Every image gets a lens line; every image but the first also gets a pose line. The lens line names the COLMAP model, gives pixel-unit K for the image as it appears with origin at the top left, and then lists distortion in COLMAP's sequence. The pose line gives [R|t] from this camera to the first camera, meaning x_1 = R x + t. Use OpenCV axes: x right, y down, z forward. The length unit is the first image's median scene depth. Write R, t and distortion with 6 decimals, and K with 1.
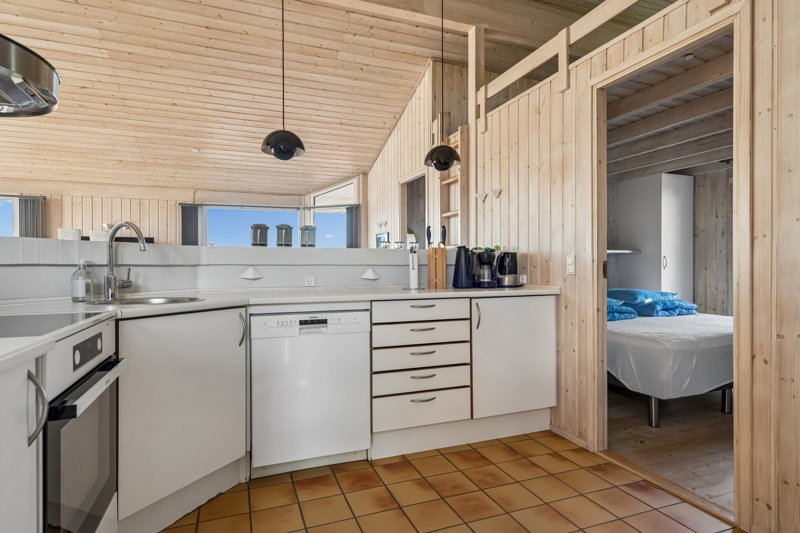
lens RADIAL K [[434.4, 0, 397.6], [0, 434.4, 266.8], [0, 0, 1]] dist [-0.004318, -0.000332]
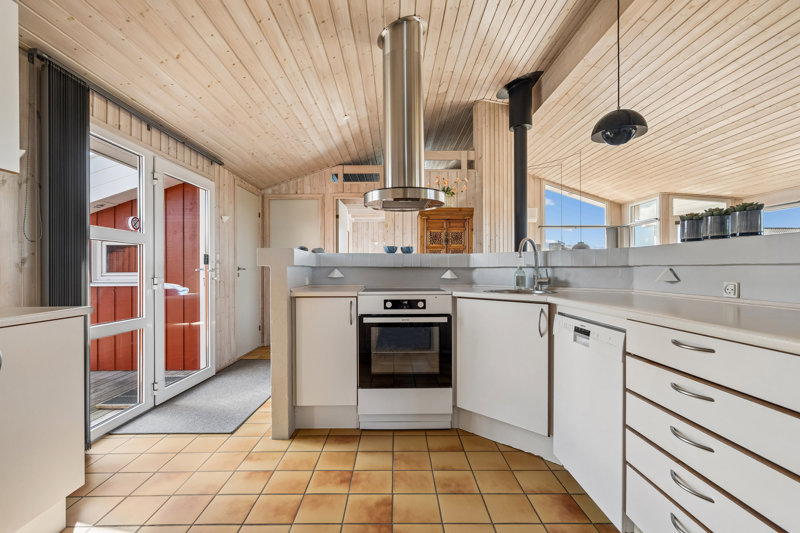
lens RADIAL K [[369.7, 0, 397.0], [0, 369.7, 265.7], [0, 0, 1]] dist [-0.000269, -0.000176]
pose [[-0.343146, -0.000605, -0.939282, 0.658278], [0.001019, 0.999999, -0.001016, -0.005191], [0.939282, -0.001305, -0.343145, 0.937313]]
